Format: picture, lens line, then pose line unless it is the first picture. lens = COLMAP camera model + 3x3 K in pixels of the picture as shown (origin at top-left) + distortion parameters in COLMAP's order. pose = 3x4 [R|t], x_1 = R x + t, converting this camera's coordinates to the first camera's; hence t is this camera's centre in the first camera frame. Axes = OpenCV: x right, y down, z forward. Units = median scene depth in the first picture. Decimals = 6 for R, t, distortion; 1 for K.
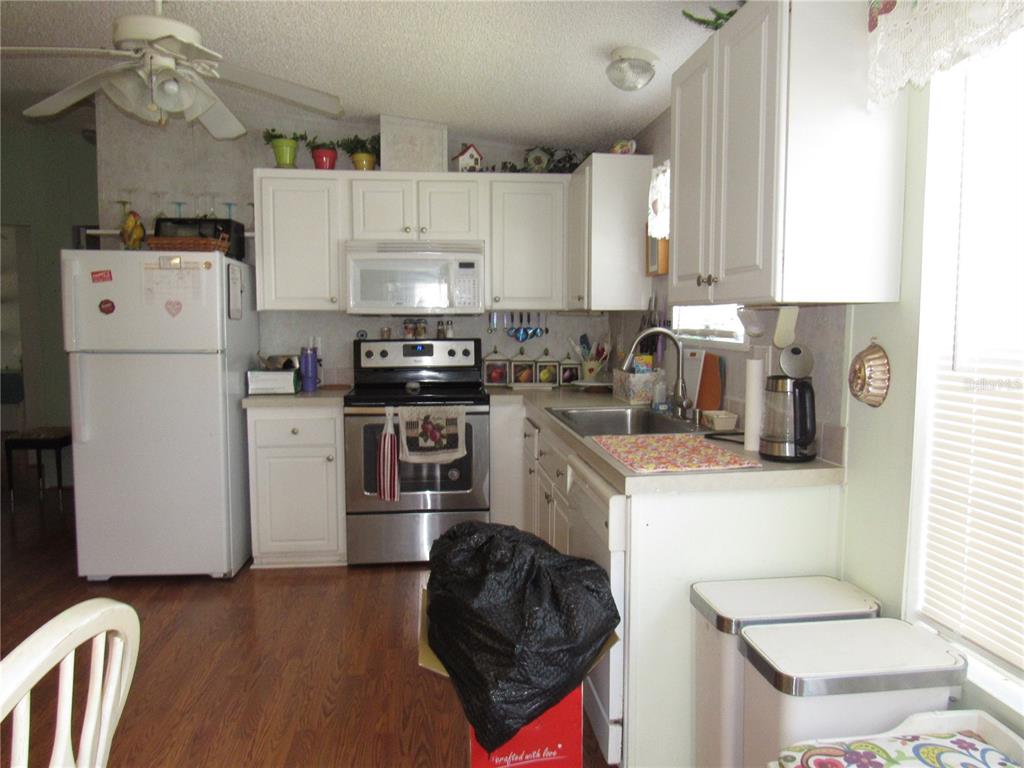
lens RADIAL K [[750.0, 0, 512.0], [0, 750.0, 384.0], [0, 0, 1]] dist [0.001748, -0.000141]
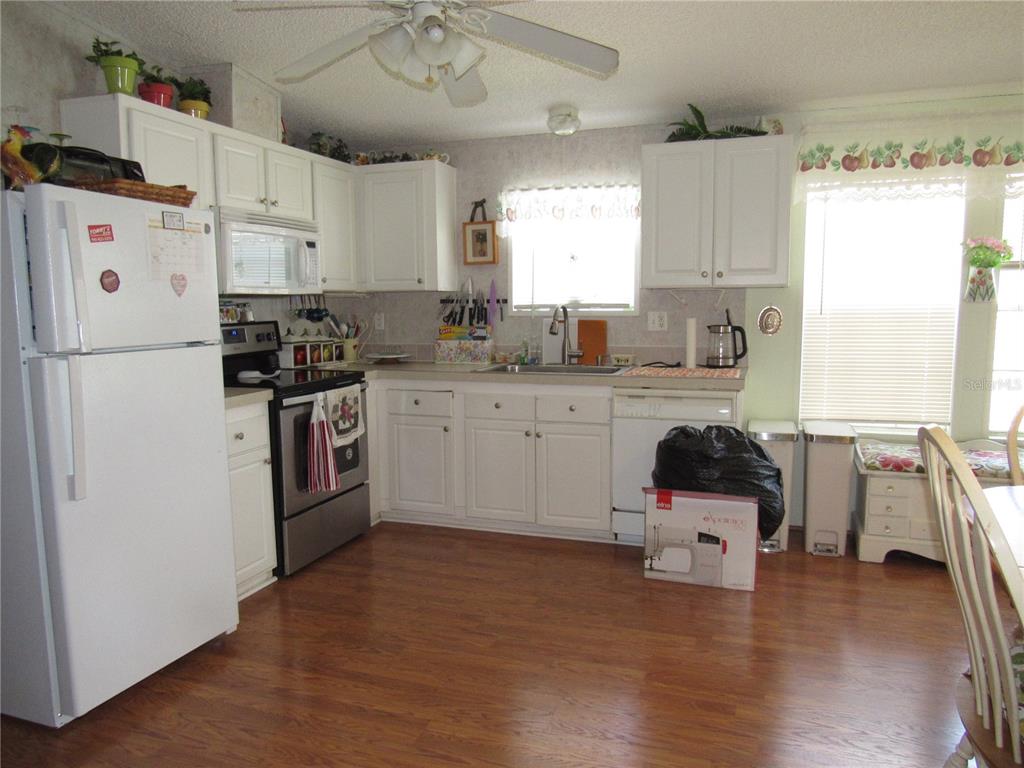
lens RADIAL K [[741.9, 0, 512.0], [0, 741.9, 384.0], [0, 0, 1]] dist [-0.001604, -0.001001]
pose [[0.414365, -0.106495, 0.903859, -0.903703], [0.088270, 0.993151, 0.076549, -0.030371], [-0.905820, 0.048065, 0.420927, 0.386809]]
